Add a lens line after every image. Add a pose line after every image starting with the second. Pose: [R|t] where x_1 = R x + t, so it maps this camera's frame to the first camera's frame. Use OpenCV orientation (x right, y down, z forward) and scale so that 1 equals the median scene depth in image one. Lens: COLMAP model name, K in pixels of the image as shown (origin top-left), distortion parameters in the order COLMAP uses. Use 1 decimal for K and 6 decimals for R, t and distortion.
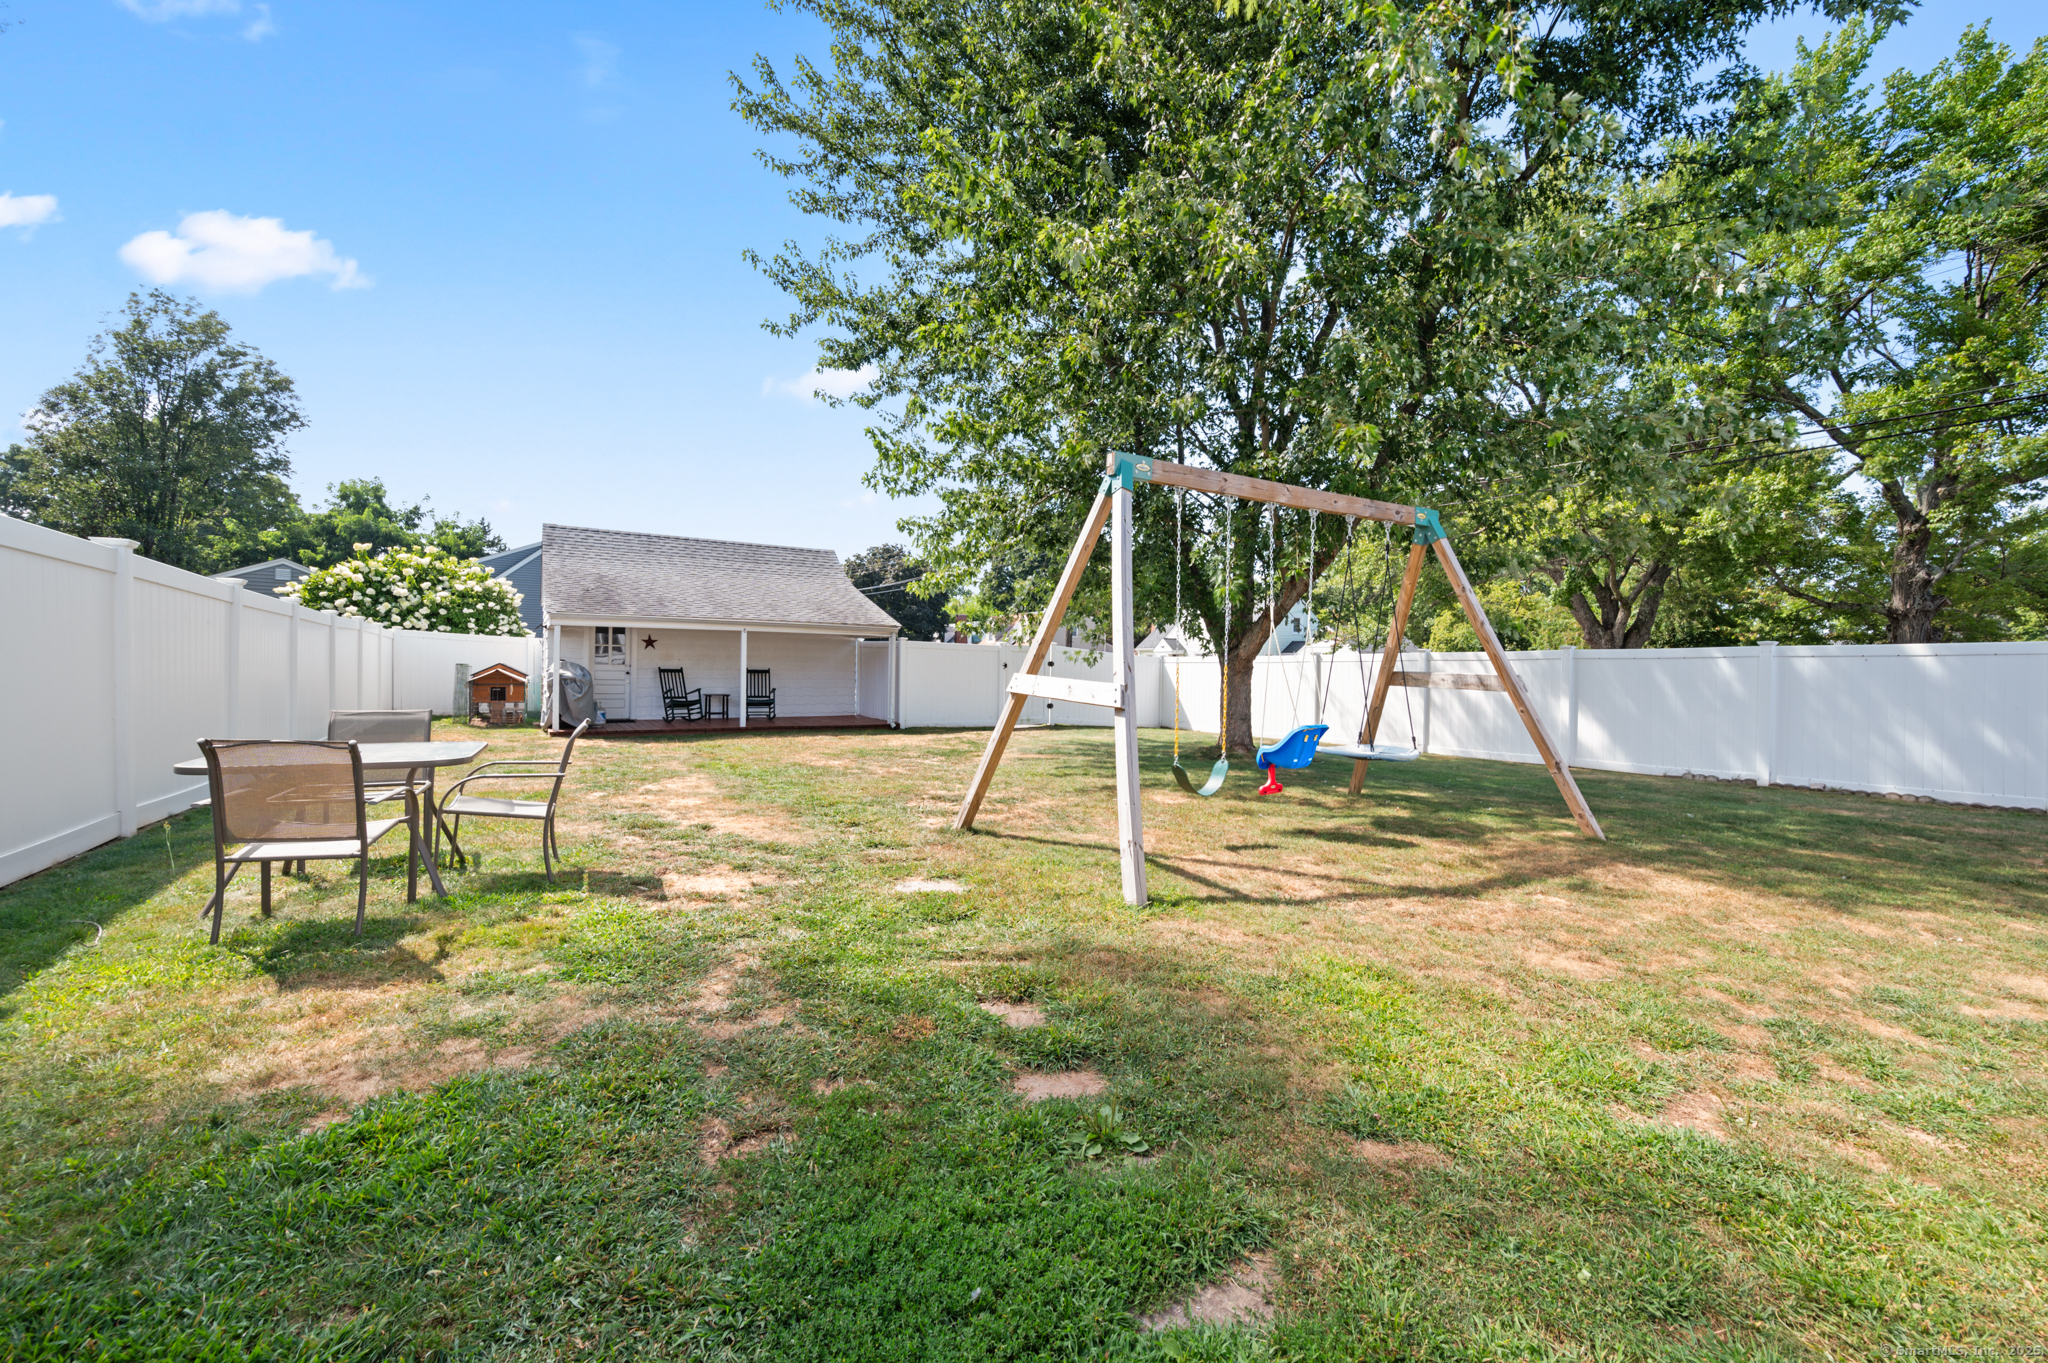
lens RADIAL K [[824.6, 0, 1024.0], [0, 824.6, 681.5], [0, 0, 1]] dist [-0.000362, -0.000034]
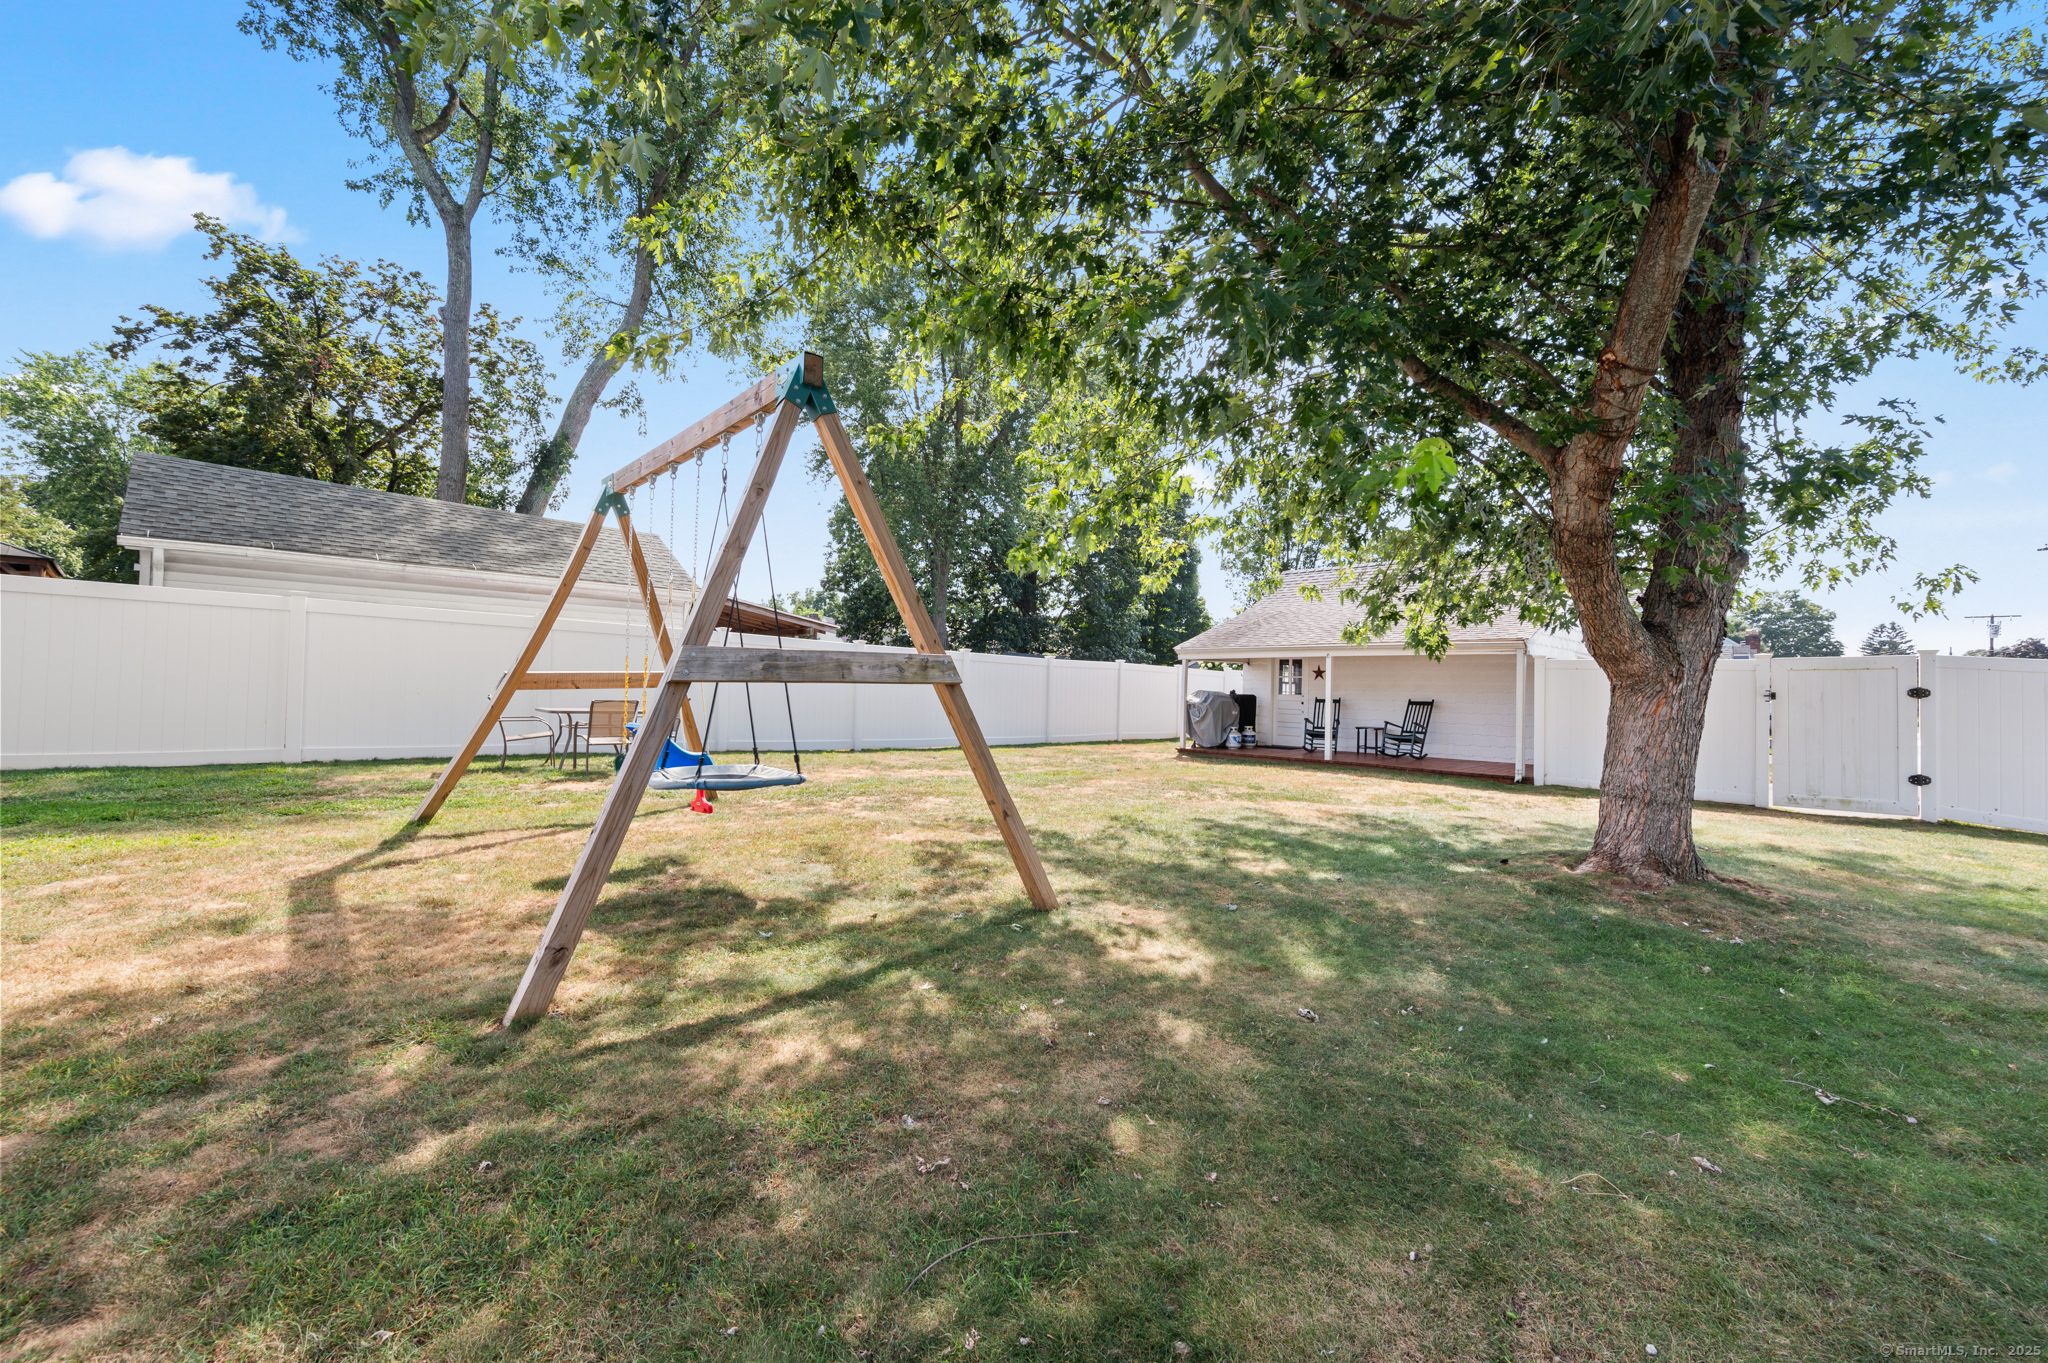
lens RADIAL K [[810.3, 0, 1024.0], [0, 810.3, 681.5], [0, 0, 1]] dist [-0.002622, -0.000236]
pose [[0.205159, -0.022832, -0.978462, 0.418672], [-0.039390, 0.998725, -0.031564, 0.008025], [0.977936, 0.045017, 0.203998, 0.412842]]
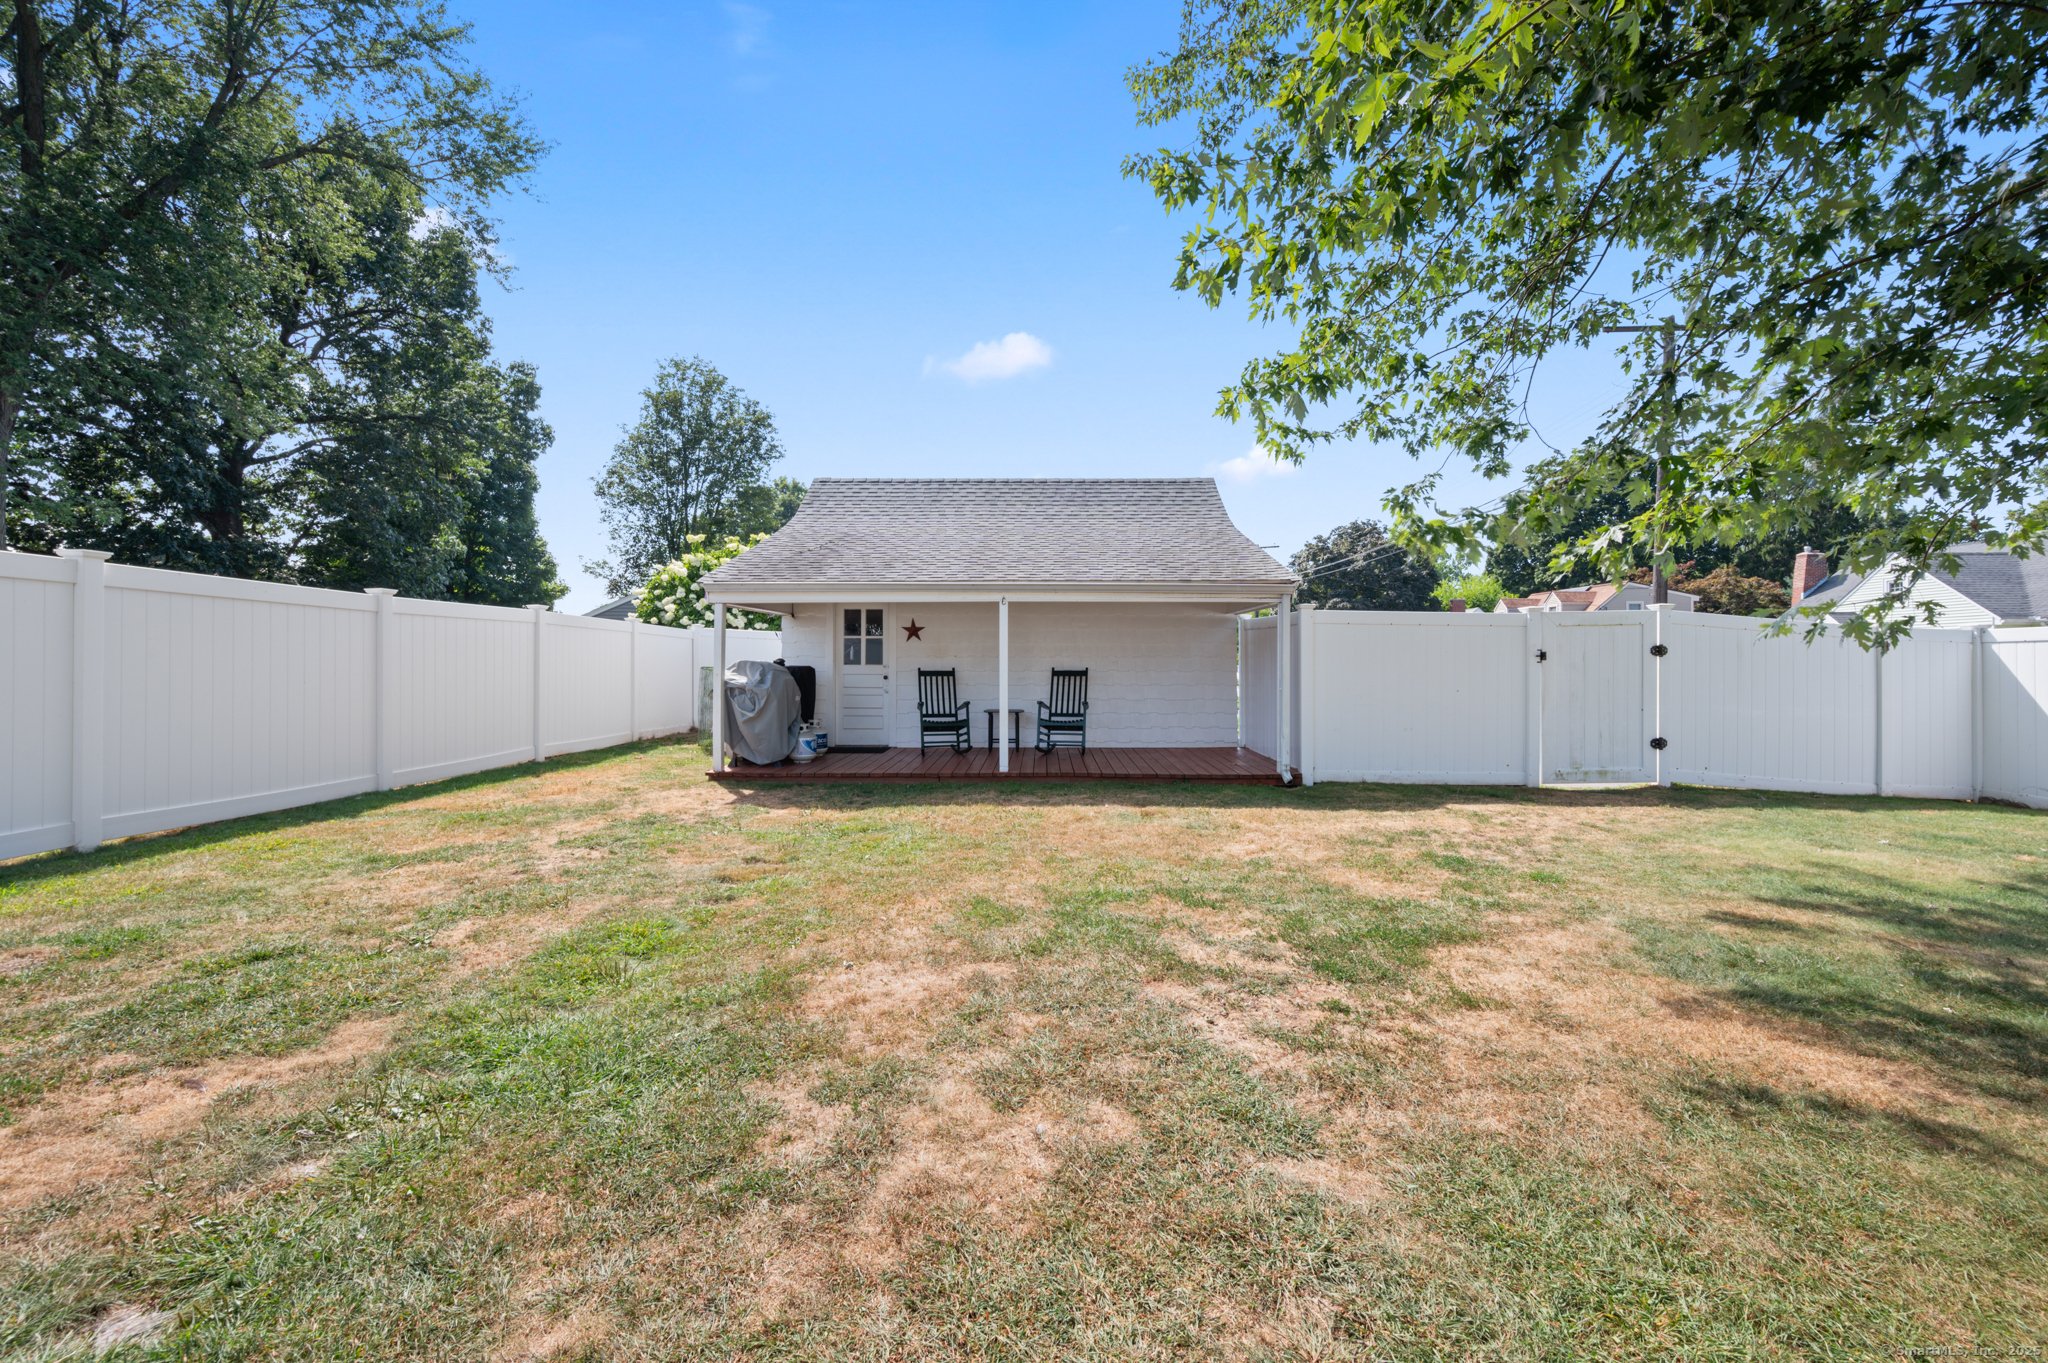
lens RADIAL K [[810.3, 0, 1024.0], [0, 810.3, 681.5], [0, 0, 1]] dist [-0.002622, -0.000236]
pose [[0.842675, -0.003092, -0.538413, -0.024913], [0.002536, 0.999995, -0.001773, -0.005083], [0.538416, 0.000129, 0.842679, 0.466078]]
